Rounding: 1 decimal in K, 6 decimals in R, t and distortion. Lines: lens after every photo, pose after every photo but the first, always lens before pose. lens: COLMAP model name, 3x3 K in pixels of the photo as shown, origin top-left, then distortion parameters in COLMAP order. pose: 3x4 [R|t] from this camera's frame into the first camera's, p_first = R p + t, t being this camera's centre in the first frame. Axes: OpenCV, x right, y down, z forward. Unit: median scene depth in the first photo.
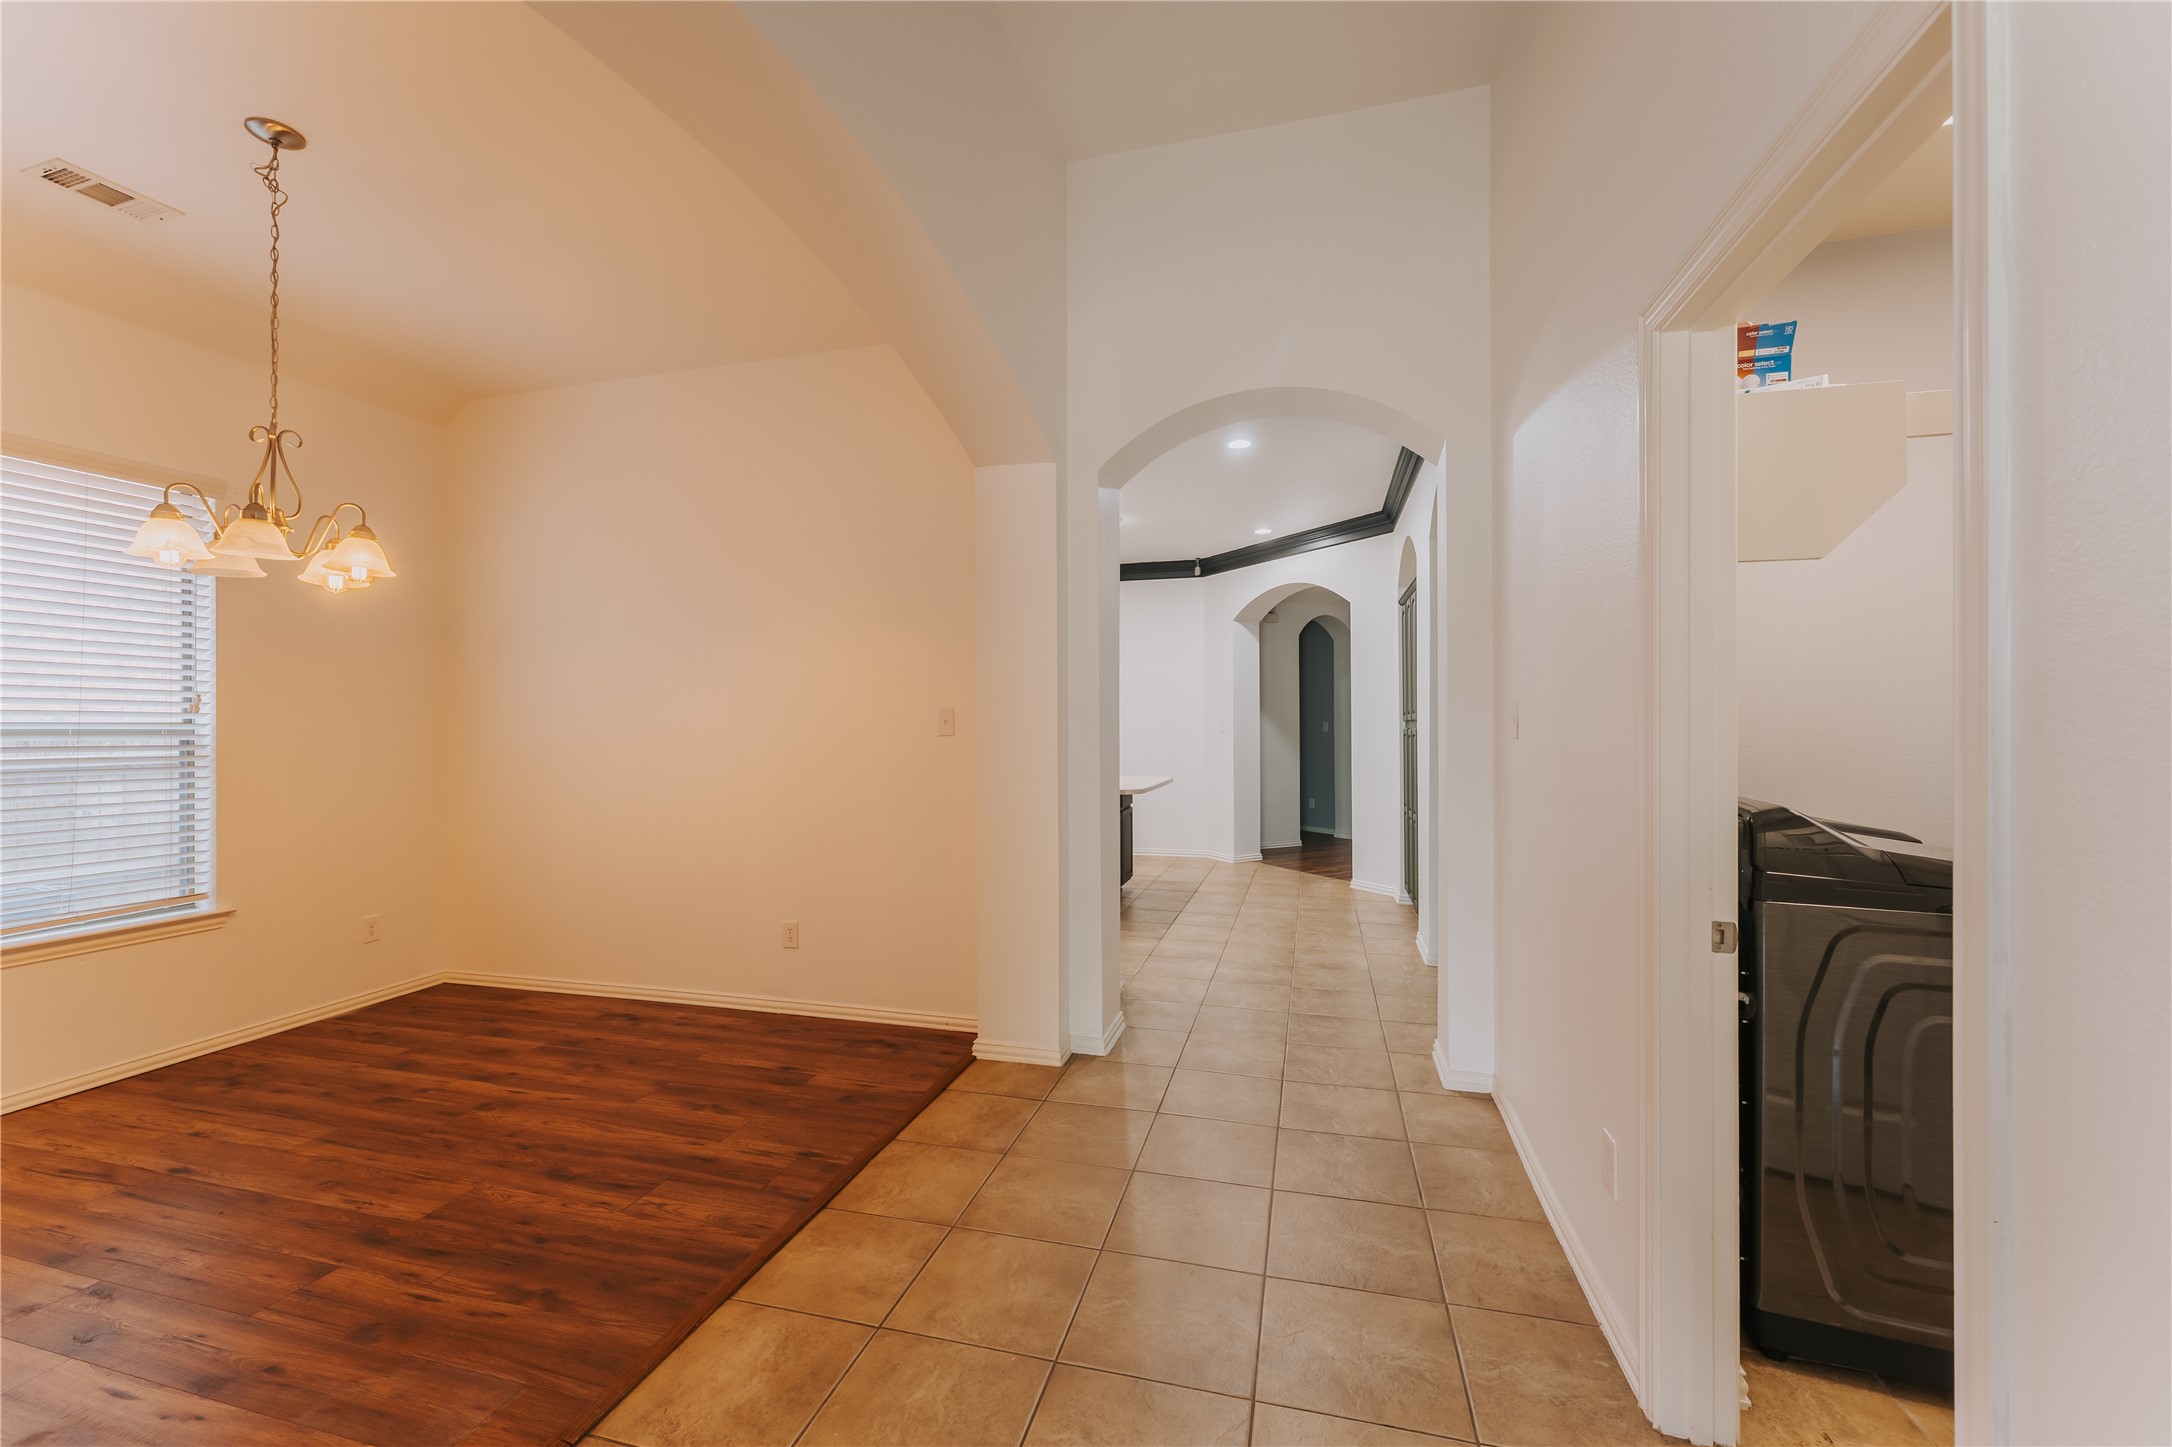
lens RADIAL K [[872.6, 0, 1079.3], [0, 872.6, 721.1], [0, 0, 1]] dist [-0.000651, 0.000079]
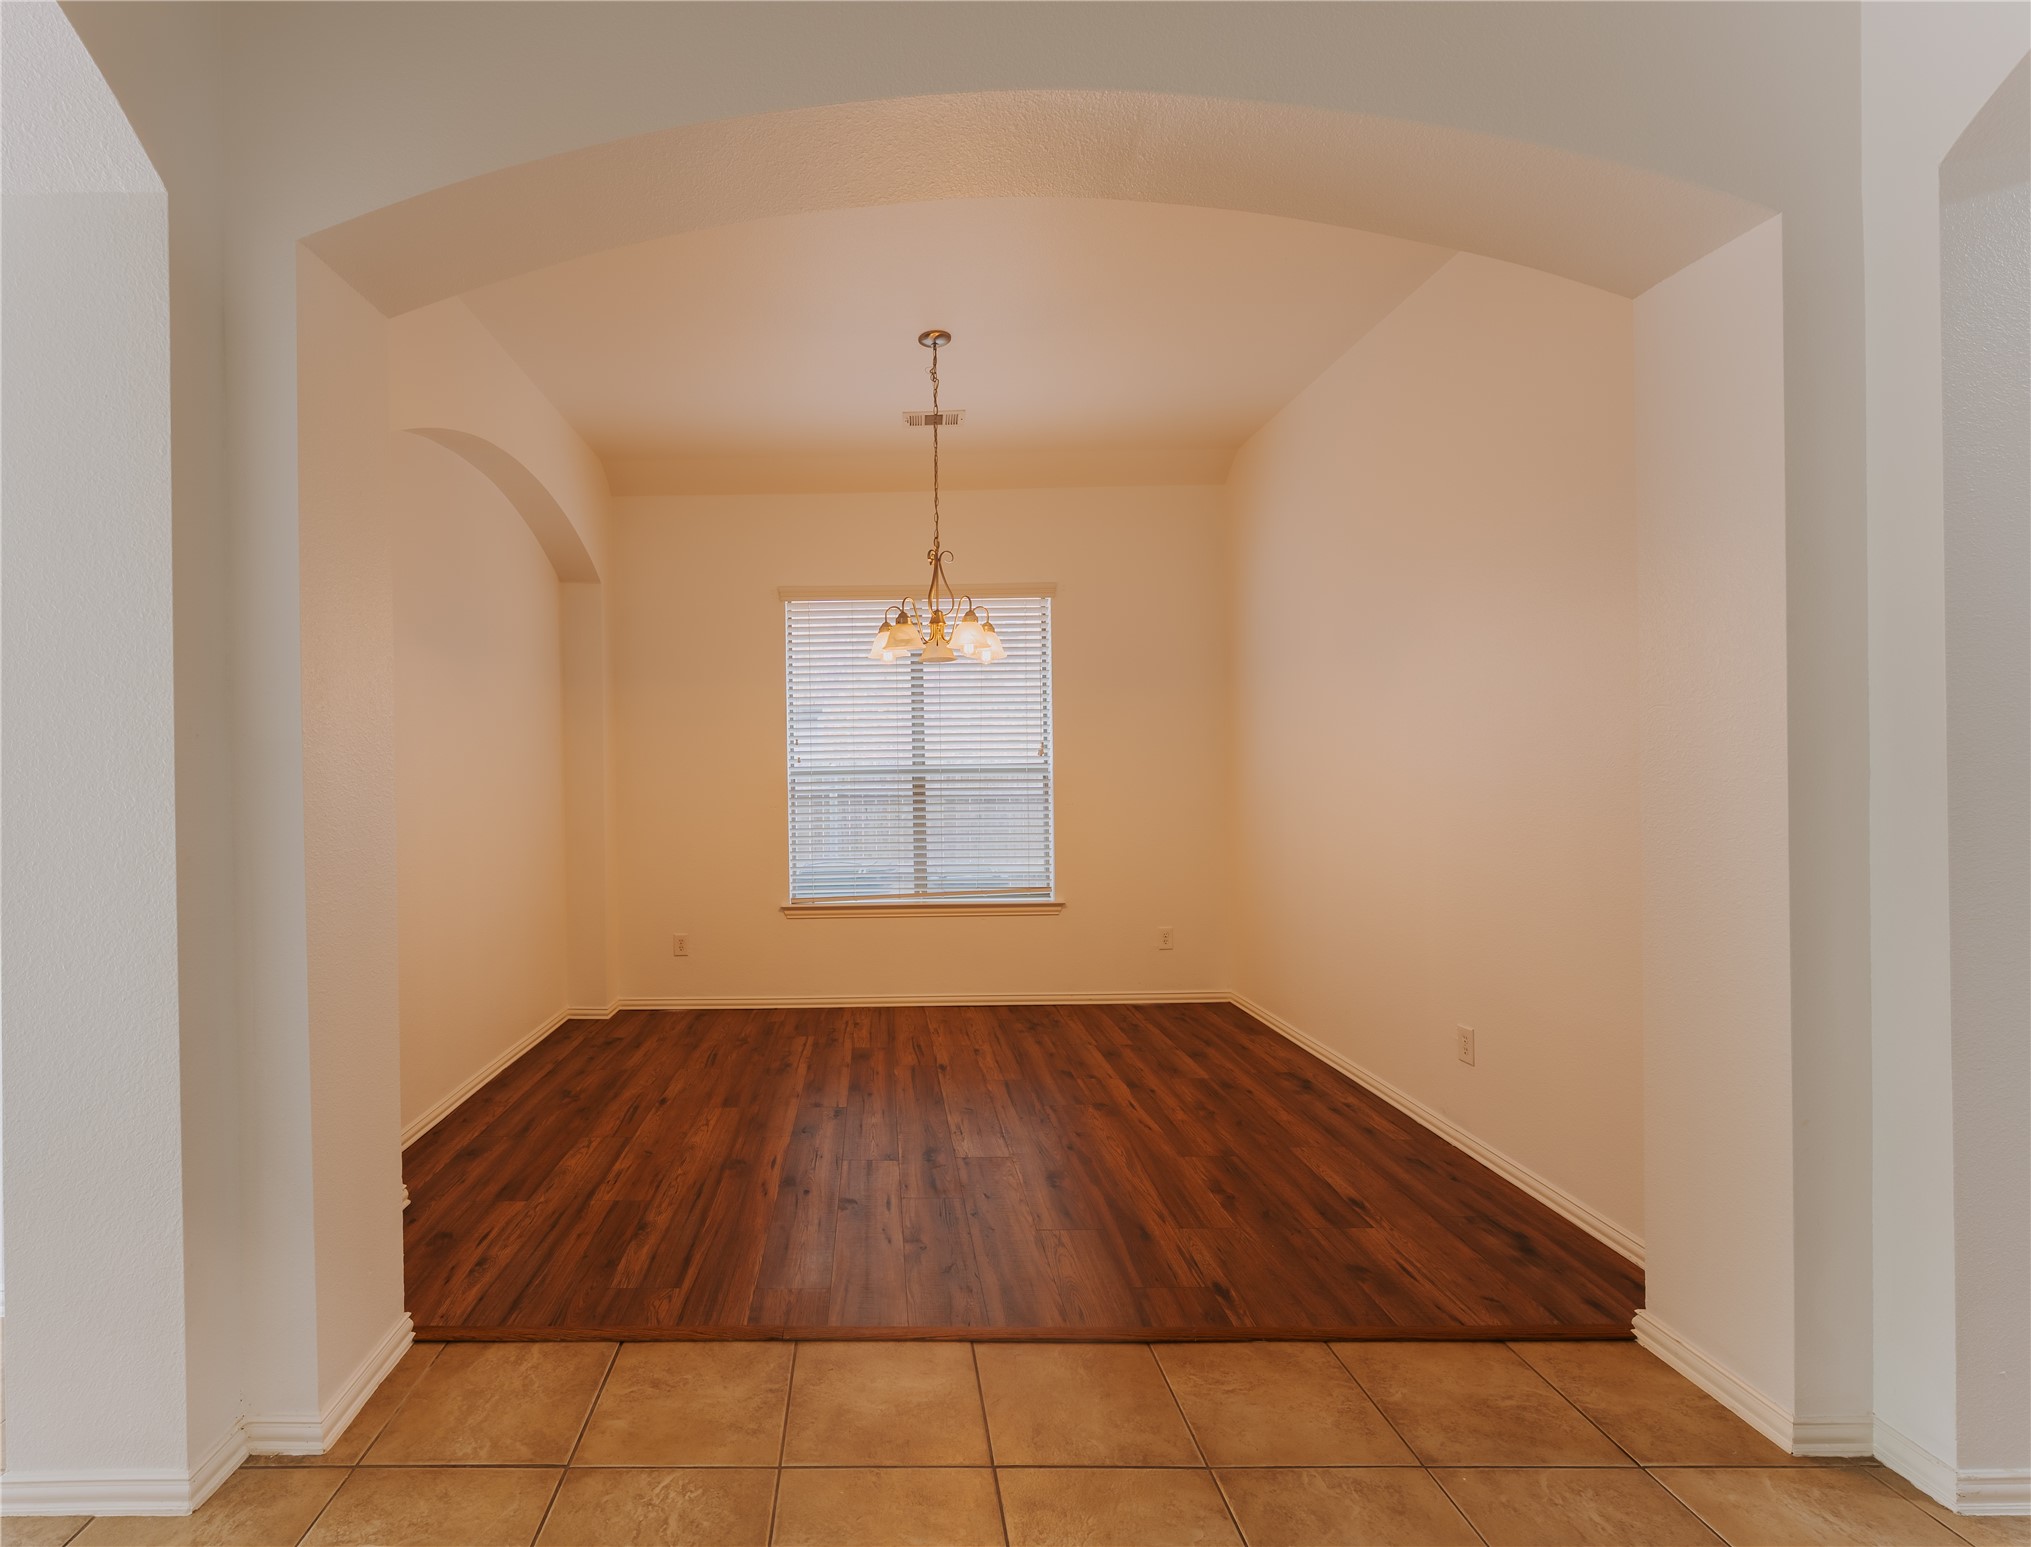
lens RADIAL K [[1011.7, 0, 1015.5], [0, 1011.7, 773.5], [0, 0, 1]] dist [-0.001708, 0.000059]
pose [[0.249998, 0.006443, -0.968225, 0.499599], [0.017258, 0.999789, 0.011109, -0.000264], [0.968092, -0.019487, 0.249835, 0.531296]]
